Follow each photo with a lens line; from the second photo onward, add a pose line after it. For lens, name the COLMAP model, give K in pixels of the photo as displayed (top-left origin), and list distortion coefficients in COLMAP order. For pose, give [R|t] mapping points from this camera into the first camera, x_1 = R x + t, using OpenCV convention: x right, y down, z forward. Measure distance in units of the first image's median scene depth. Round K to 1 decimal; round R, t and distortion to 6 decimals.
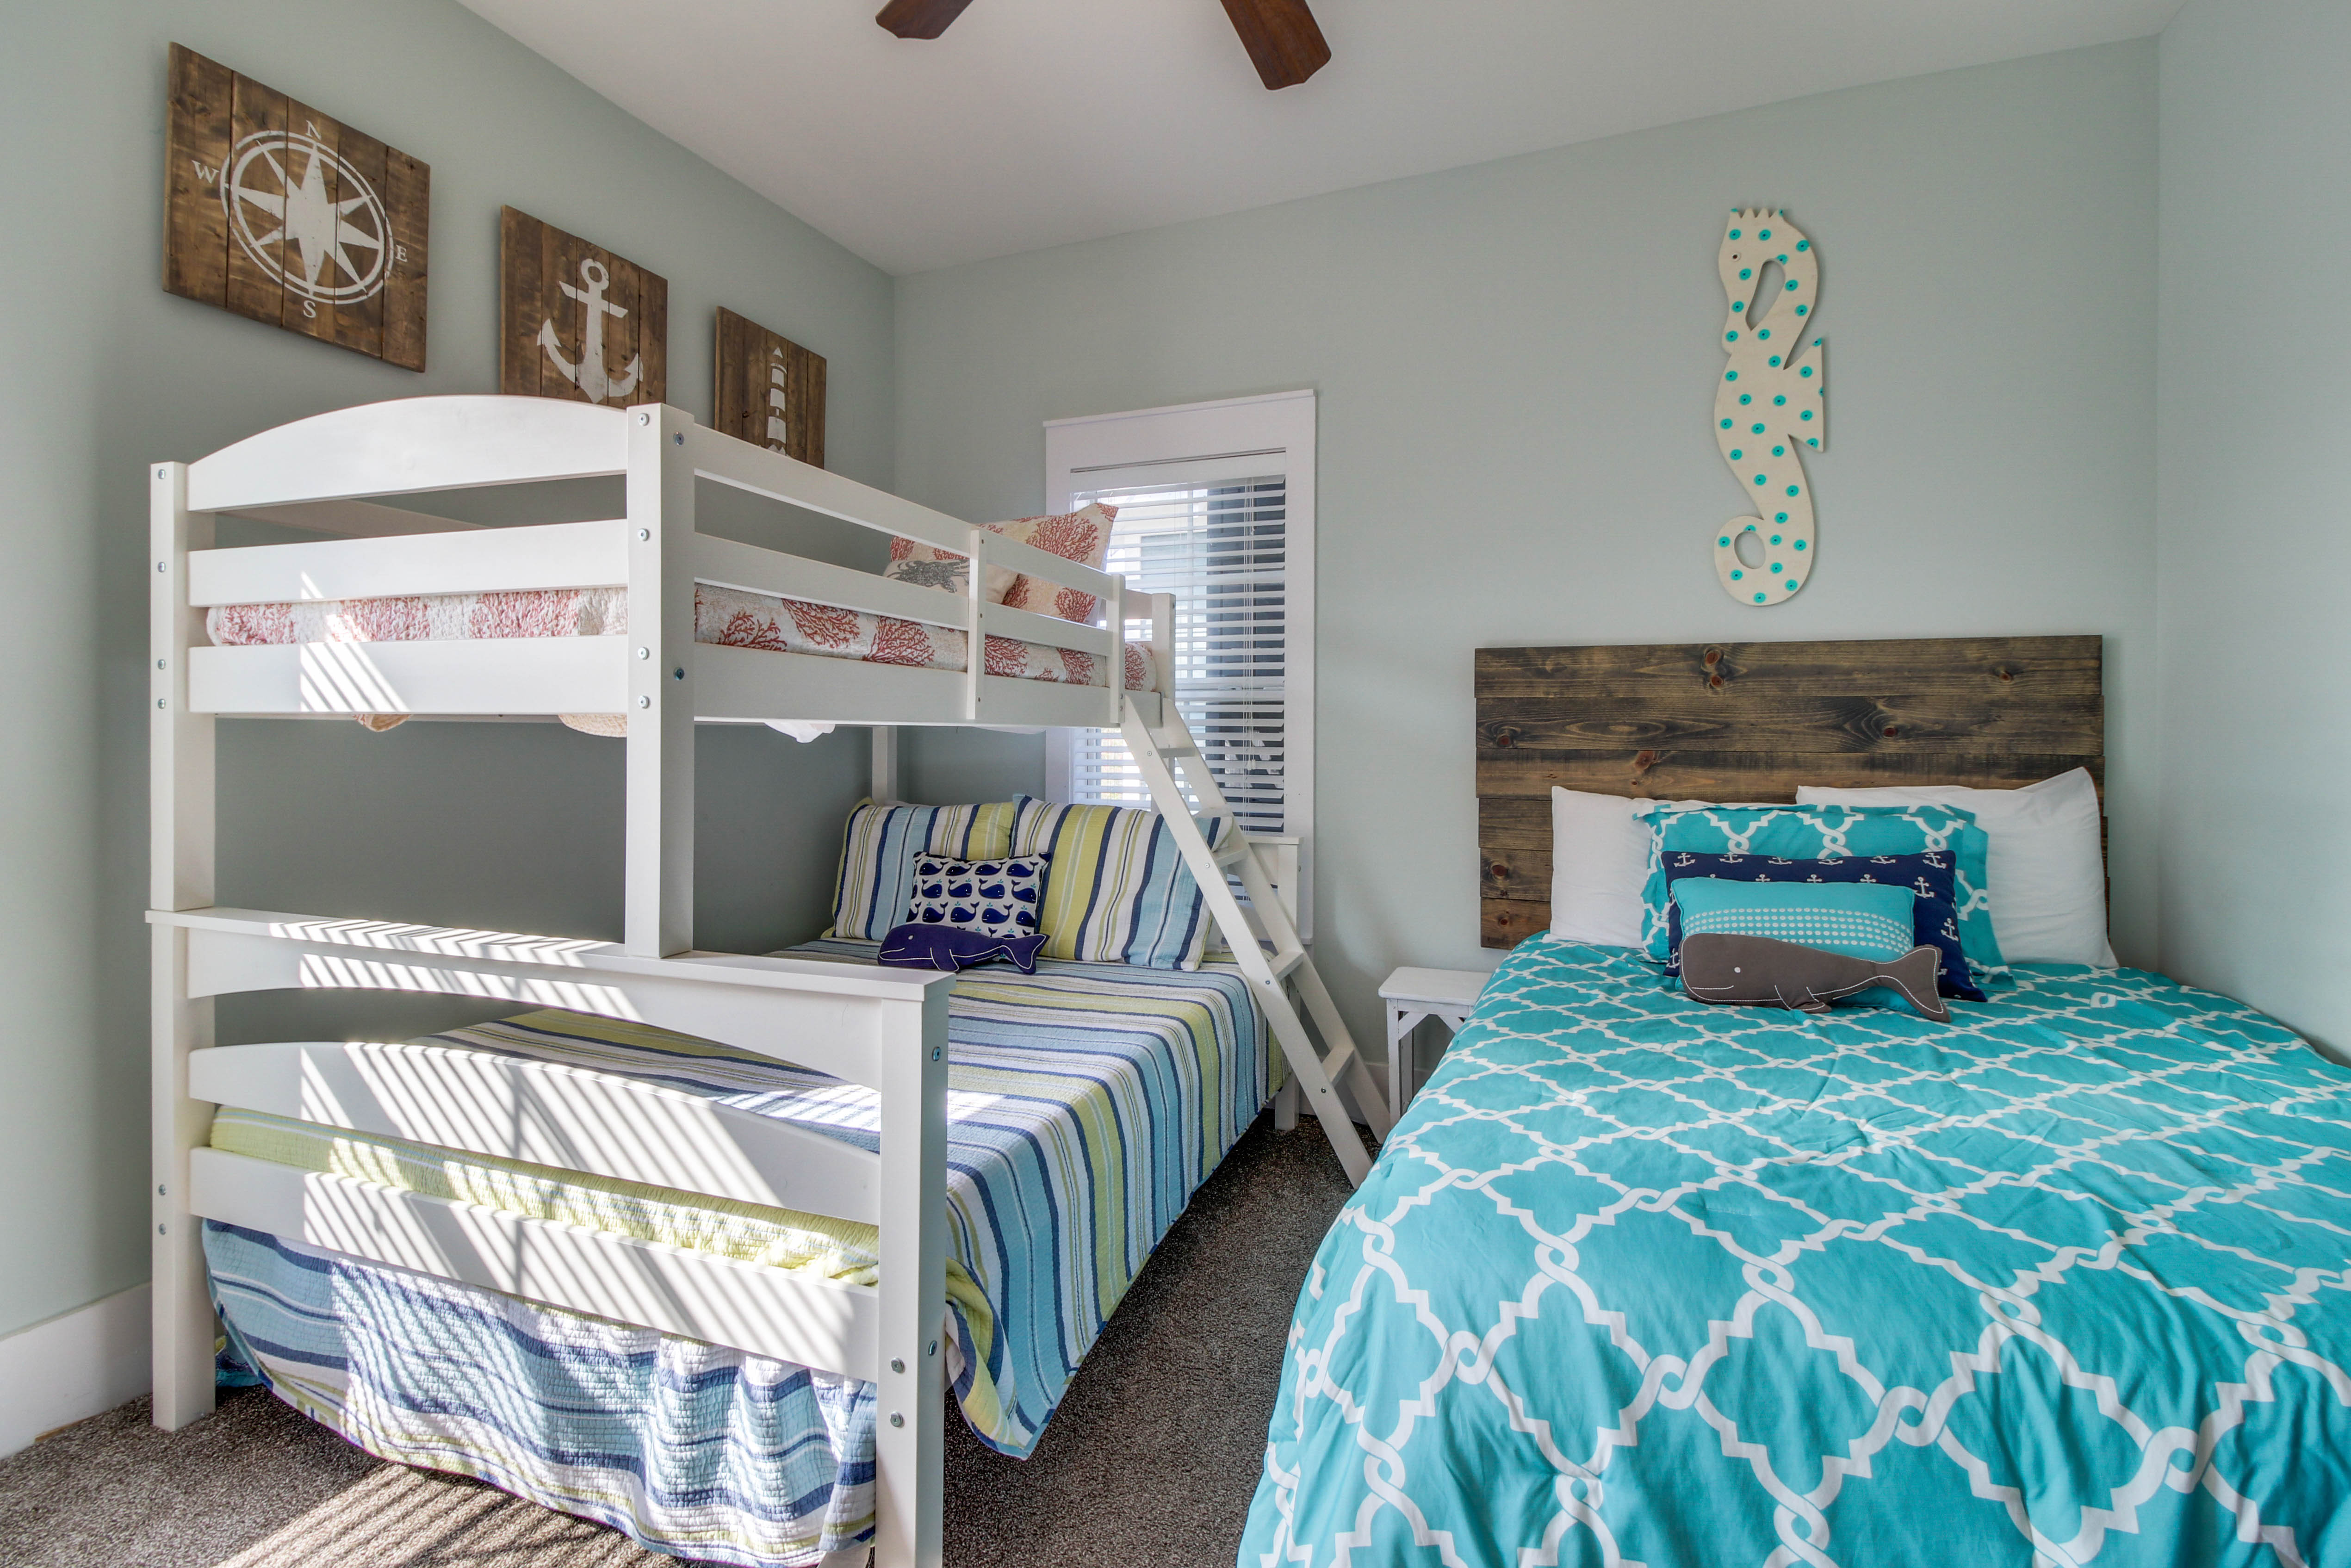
lens RADIAL K [[1067.1, 0, 1180.2], [0, 1067.1, 746.3], [0, 0, 1]] dist [0.025370, -0.014646]
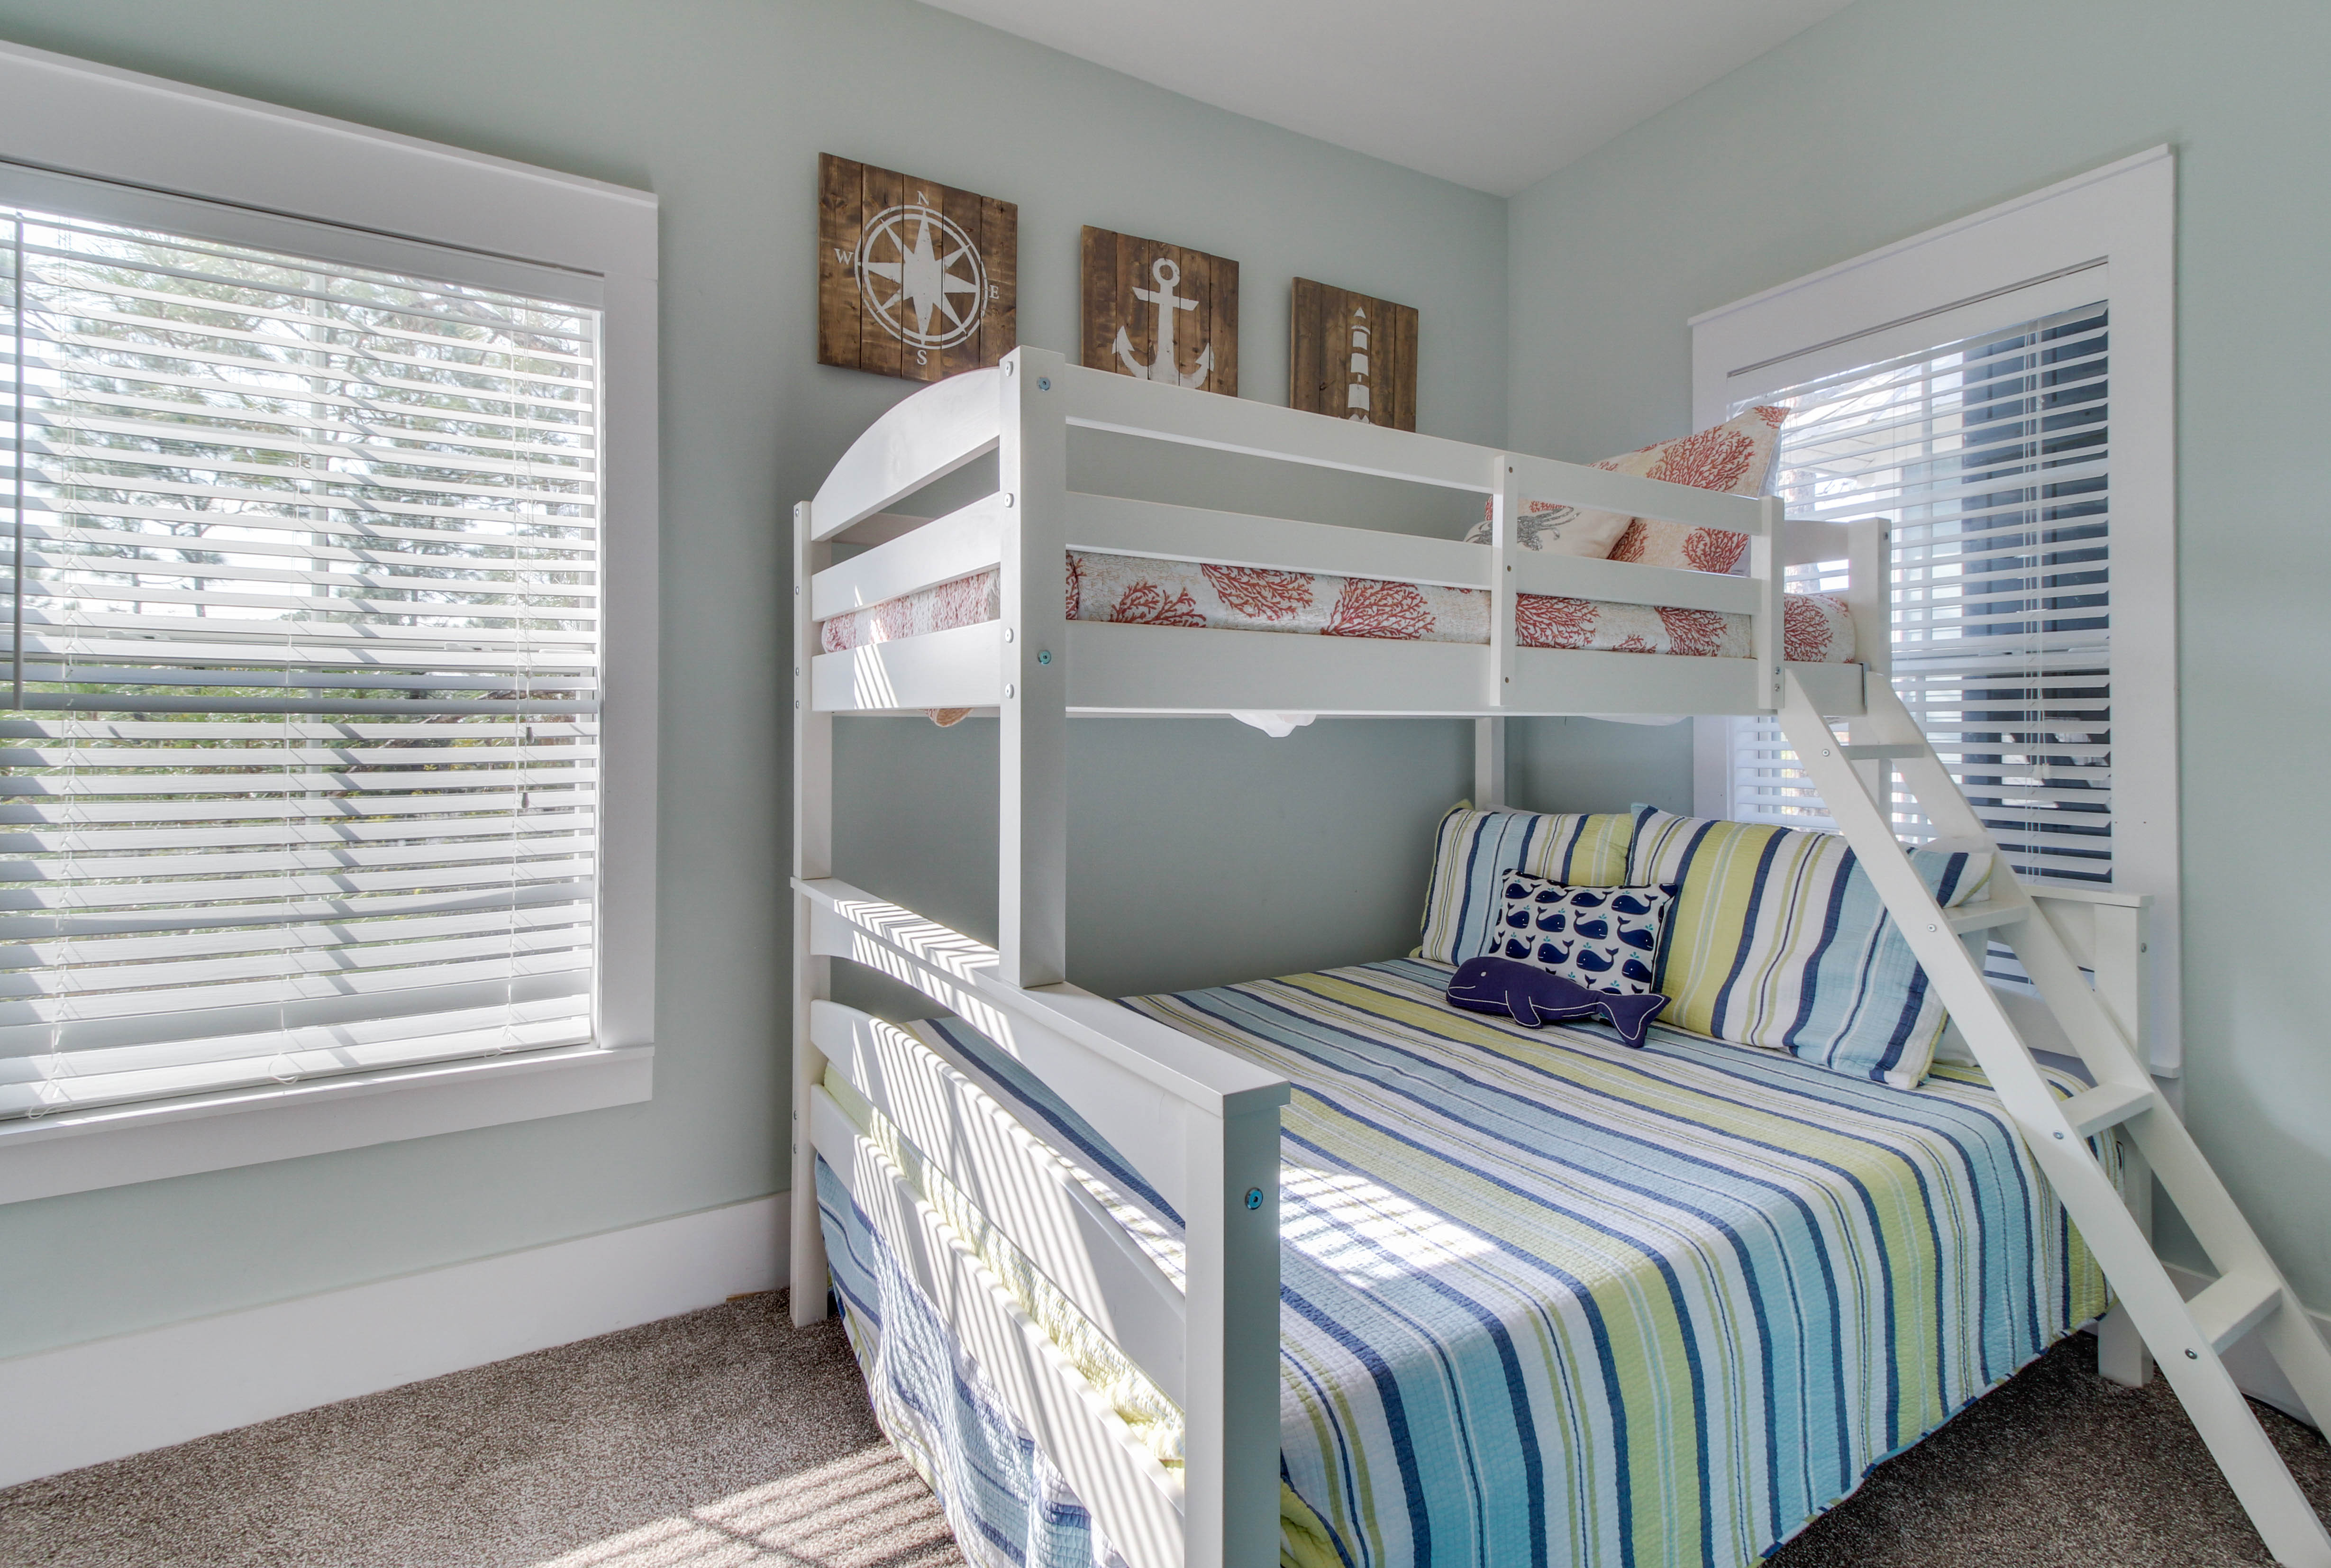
lens RADIAL K [[1076.4, 0, 1159.5], [0, 1076.4, 722.7], [0, 0, 1]] dist [0.044655, -0.014898]
pose [[0.786185, -0.009680, -0.617915, 0.078196], [-0.000759, 0.999861, -0.016629, -0.000827], [0.617991, 0.013543, 0.786069, 0.218272]]
